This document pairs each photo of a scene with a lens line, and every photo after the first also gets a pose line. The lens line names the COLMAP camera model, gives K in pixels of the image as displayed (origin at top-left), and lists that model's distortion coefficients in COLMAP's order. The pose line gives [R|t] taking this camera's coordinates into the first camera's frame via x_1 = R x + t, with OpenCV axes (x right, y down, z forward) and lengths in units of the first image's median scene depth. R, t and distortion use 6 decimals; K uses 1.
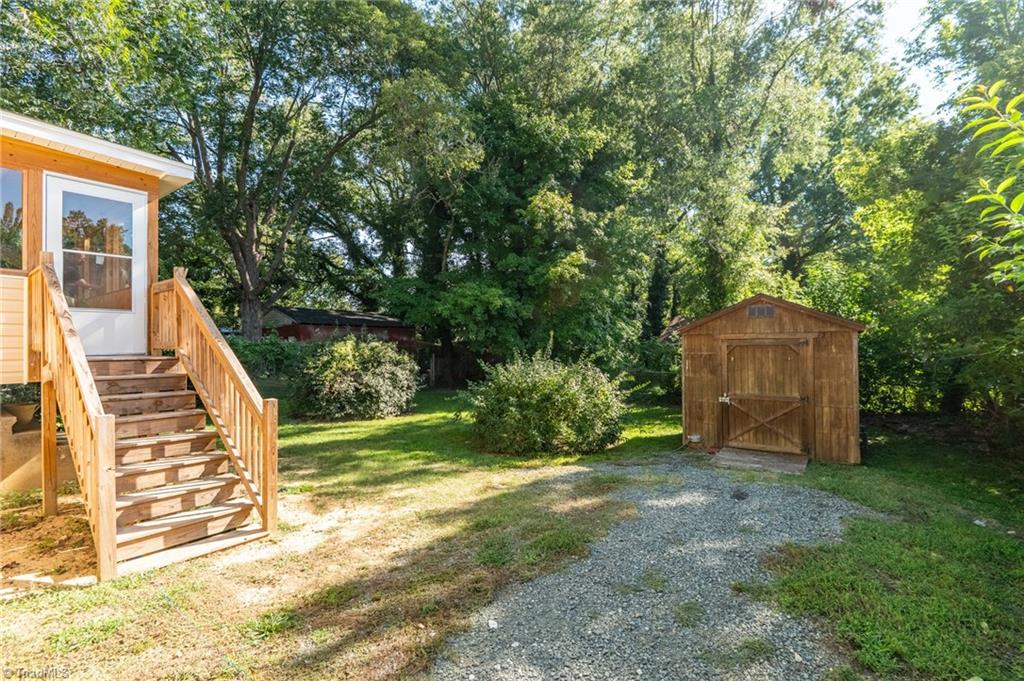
lens RADIAL K [[472.7, 0, 508.0], [0, 472.7, 337.1], [0, 0, 1]] dist [-0.004635, -0.001850]
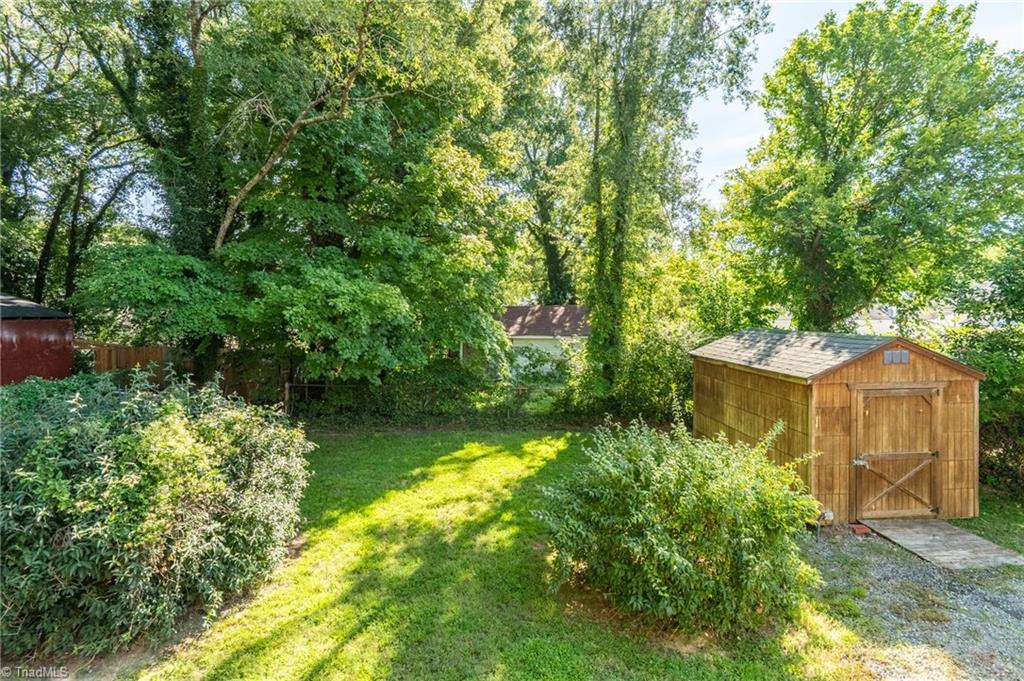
lens RADIAL K [[472.7, 0, 486.9], [0, 472.7, 310.2], [0, 0, 1]] dist [-0.004635, -0.001850]
pose [[0.784947, 0.001923, 0.619559, -0.564414], [-0.009226, 0.999921, 0.008586, -0.135505], [-0.619494, -0.012456, 0.784903, 0.761208]]
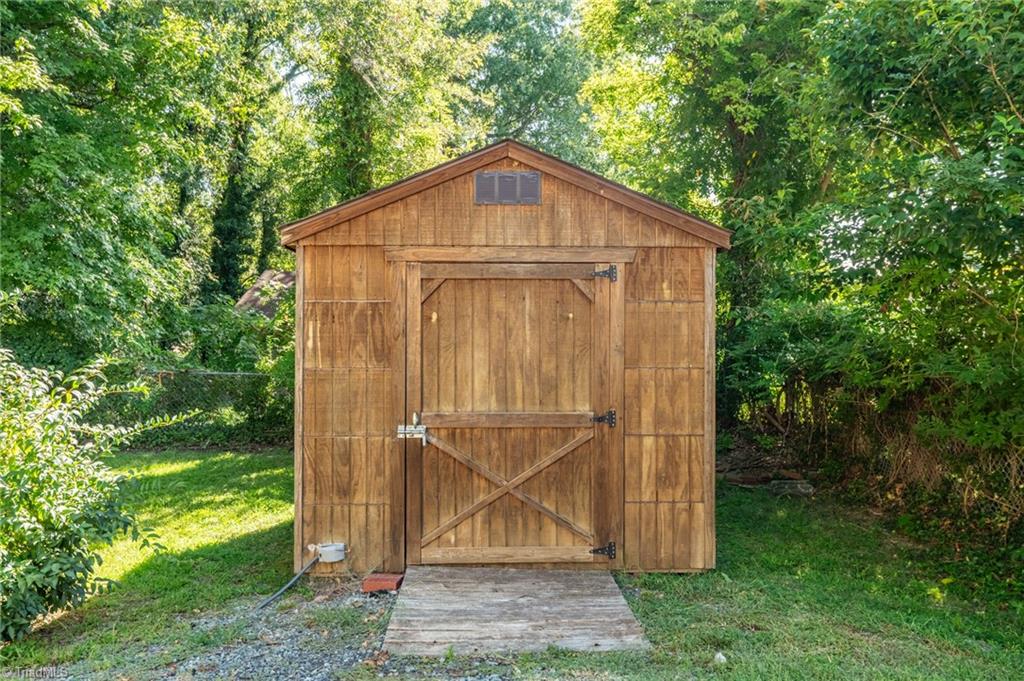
lens RADIAL K [[781.1, 0, 504.0], [0, 781.1, 338.0], [0, 0, 1]] dist [-0.009496, -0.010847]
pose [[0.801444, 0.007480, 0.598024, 0.164014], [-0.017453, 0.999788, 0.010885, 0.054474], [-0.597816, -0.019161, 0.801405, 0.492371]]
